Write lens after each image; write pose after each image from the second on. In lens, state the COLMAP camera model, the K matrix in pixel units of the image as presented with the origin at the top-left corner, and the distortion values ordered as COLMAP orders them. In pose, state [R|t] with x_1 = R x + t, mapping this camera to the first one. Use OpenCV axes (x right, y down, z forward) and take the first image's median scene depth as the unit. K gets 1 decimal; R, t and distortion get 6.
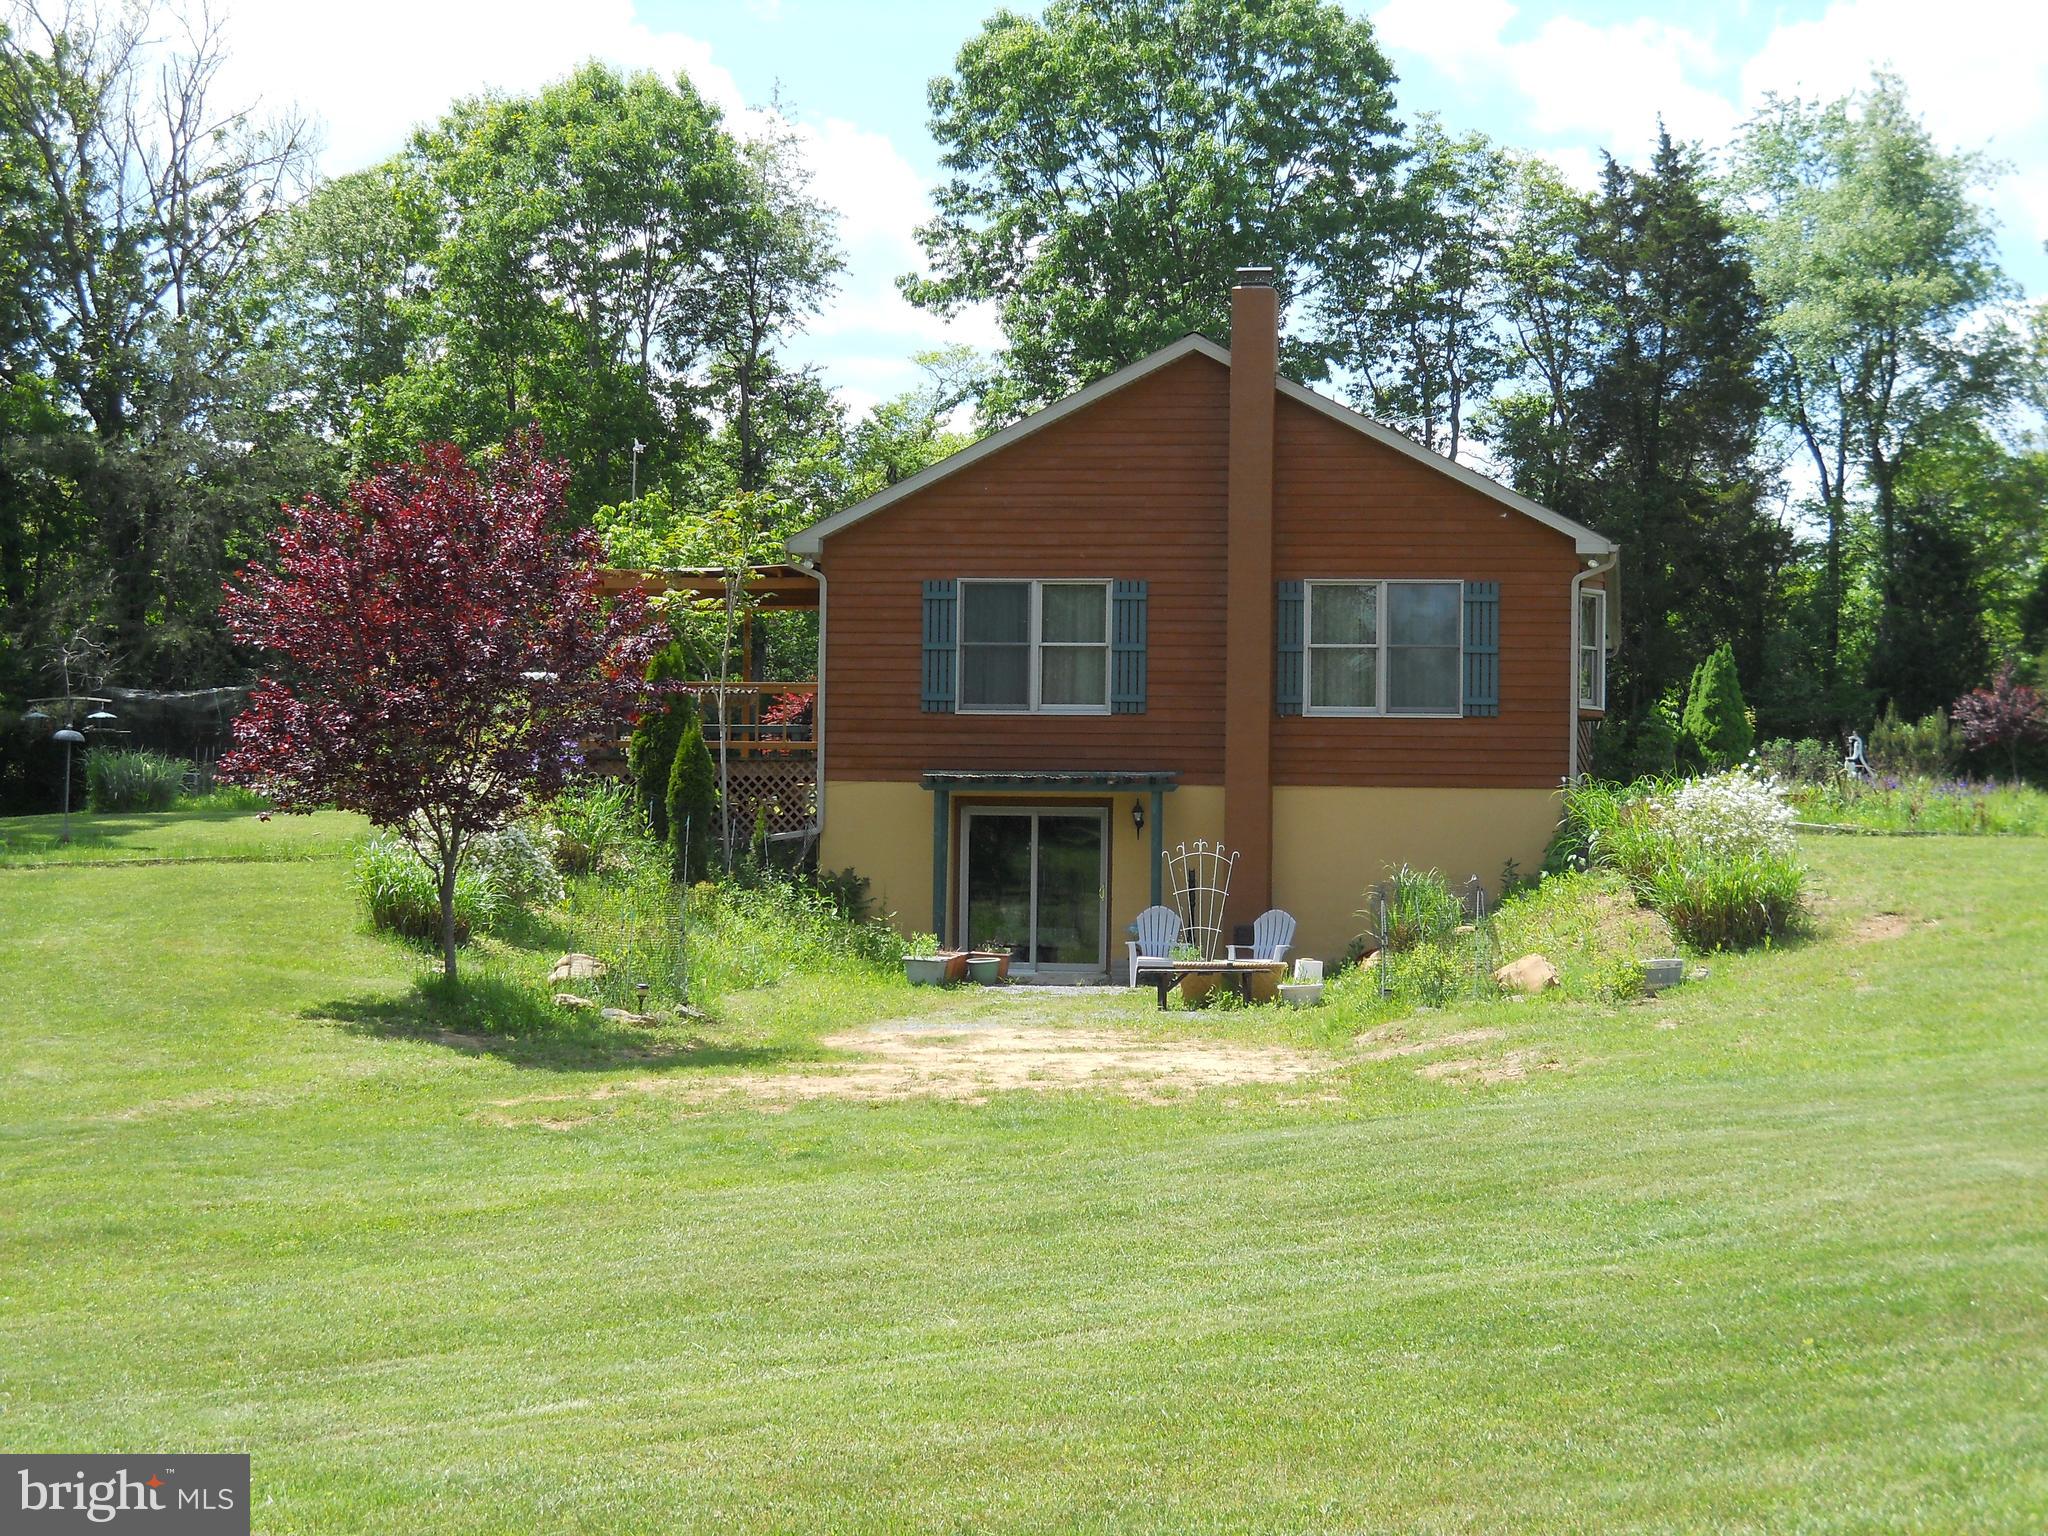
lens RADIAL K [[3536.6, 0, 1024.0], [0, 3536.6, 768.0], [0, 0, 1]] dist [-0.143615, 0.057230]
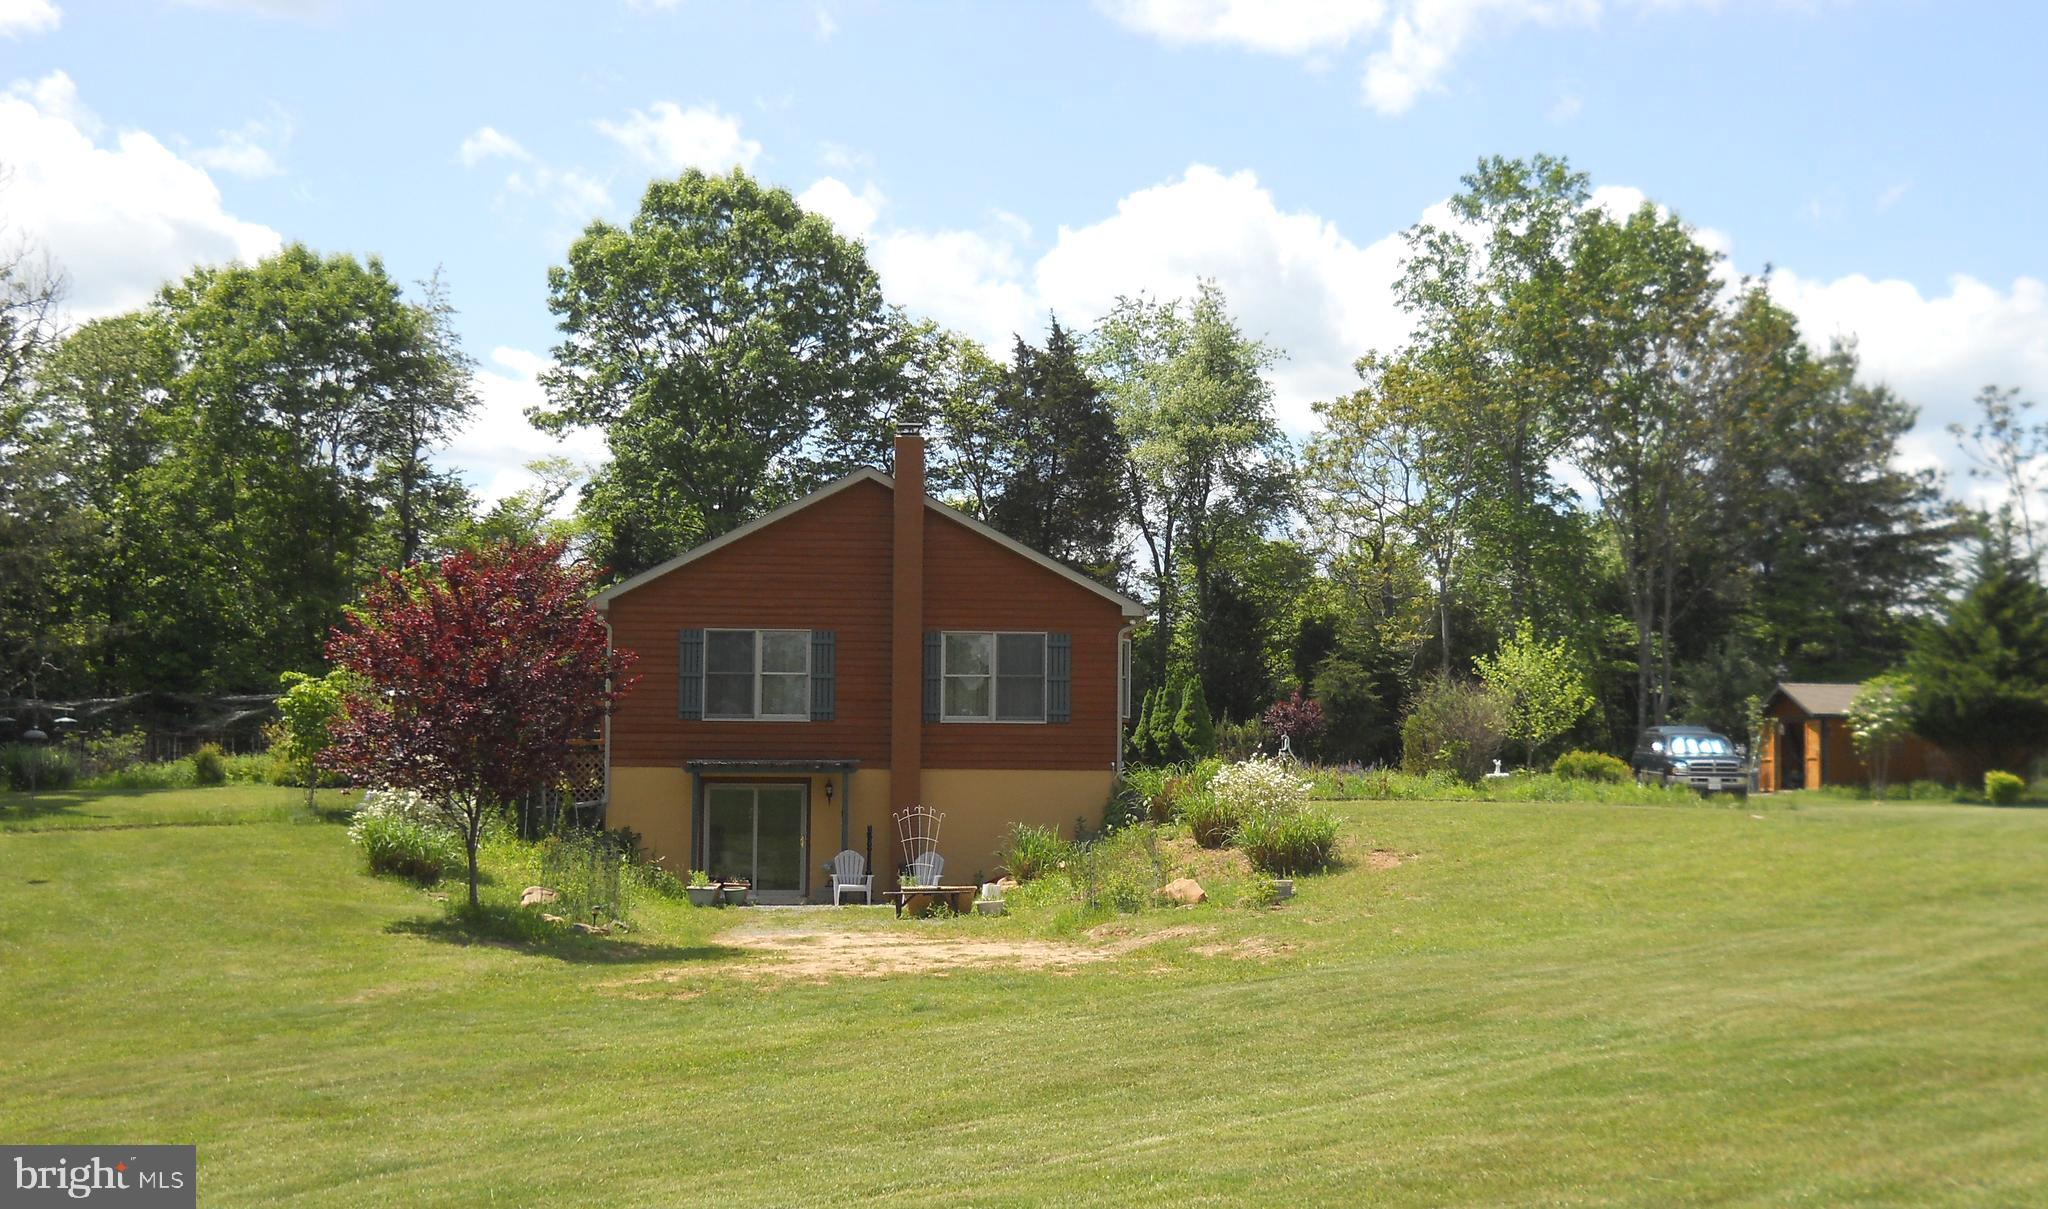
lens RADIAL K [[2486.5, 0, 1026.9], [0, 2486.5, 724.4], [0, 0, 1]] dist [0.037094, 0.000111]
pose [[0.976155, 0.000512, 0.217074, -0.057312], [0.001931, 0.999937, -0.011040, -0.001051], [-0.217066, 0.011196, 0.976093, -0.017623]]
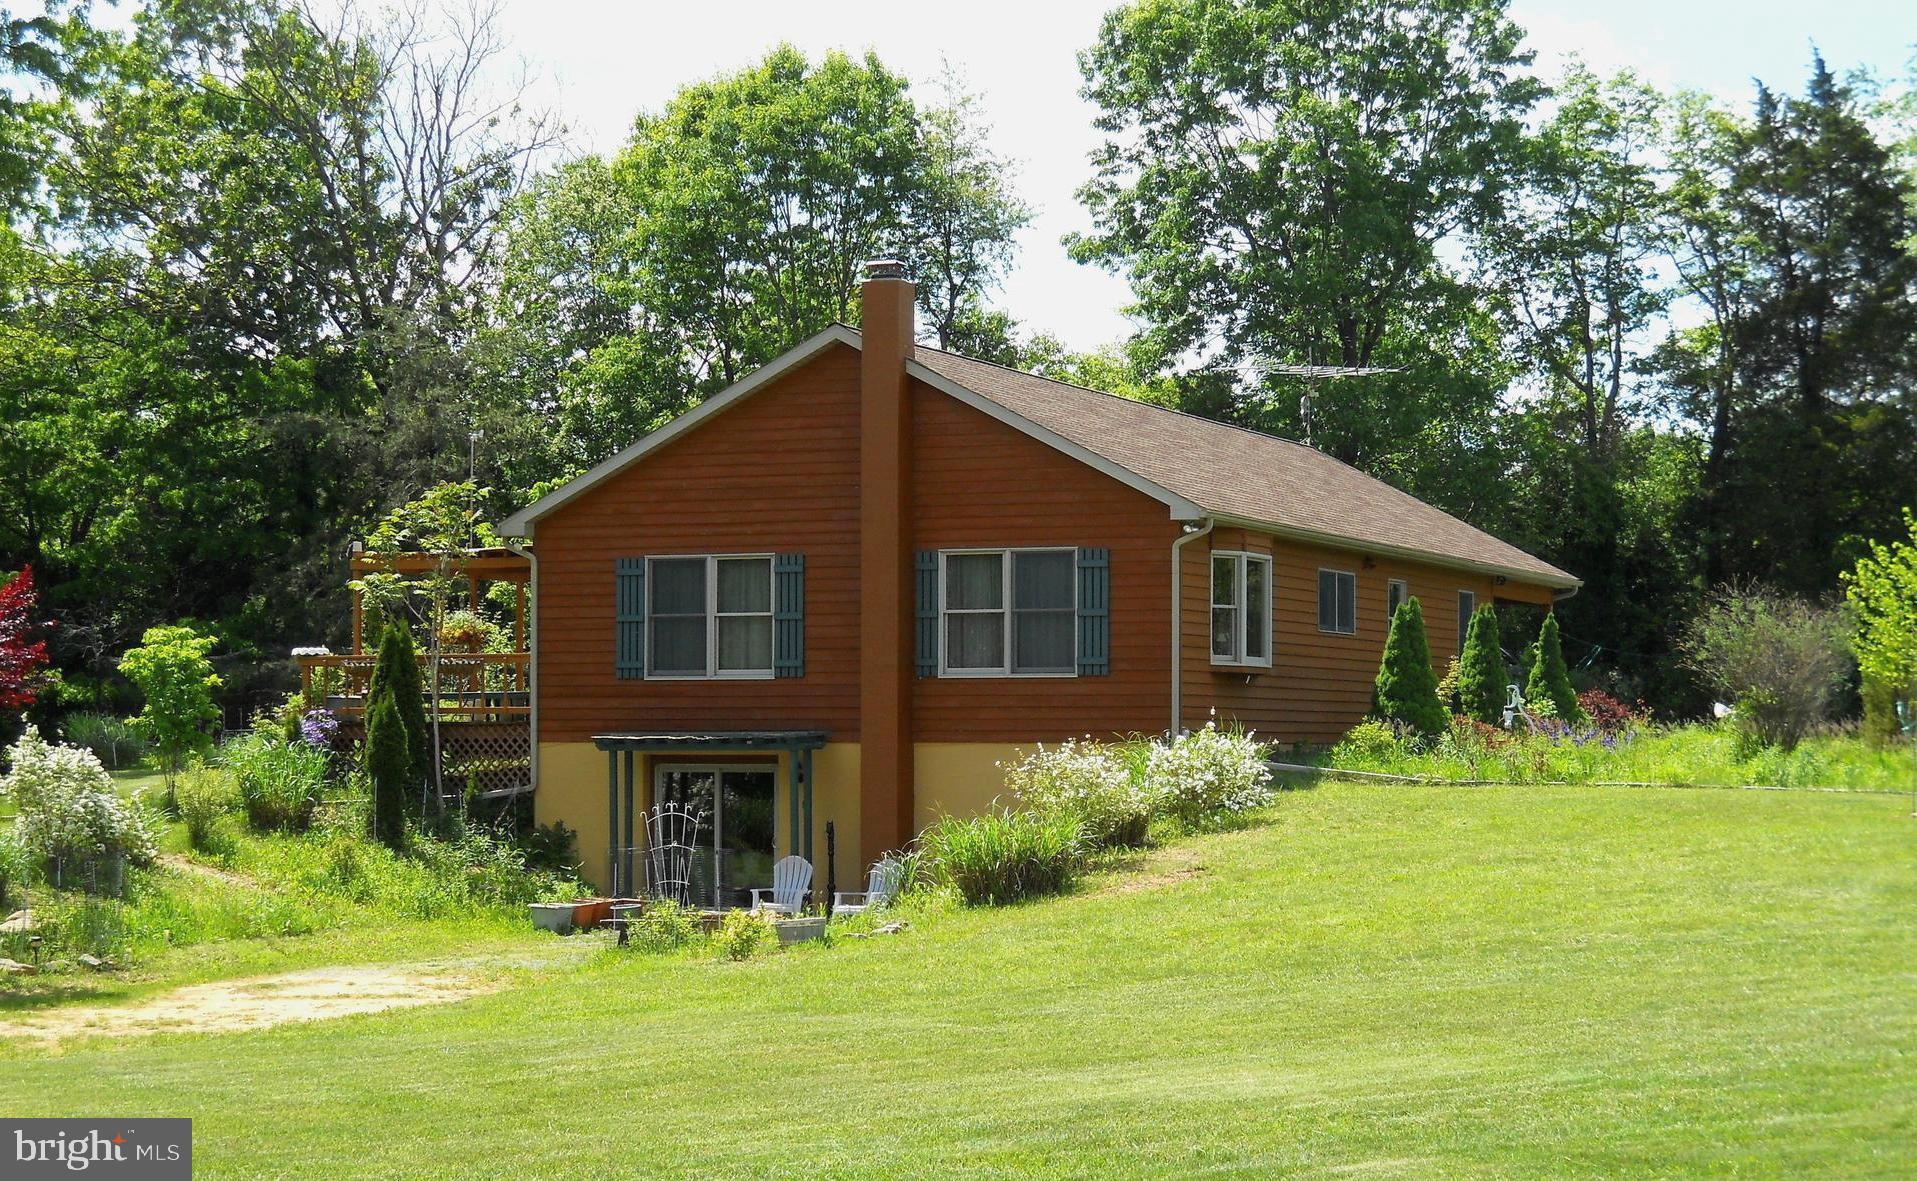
lens RADIAL K [[3542.4, 0, 958.5], [0, 3542.4, 590.5], [0, 0, 1]] dist [-0.067803, -0.043509]
pose [[0.976403, -0.021544, -0.214879, 0.159371], [0.015607, 0.999449, -0.029286, -0.004797], [0.215391, 0.025241, 0.976202, -0.024168]]
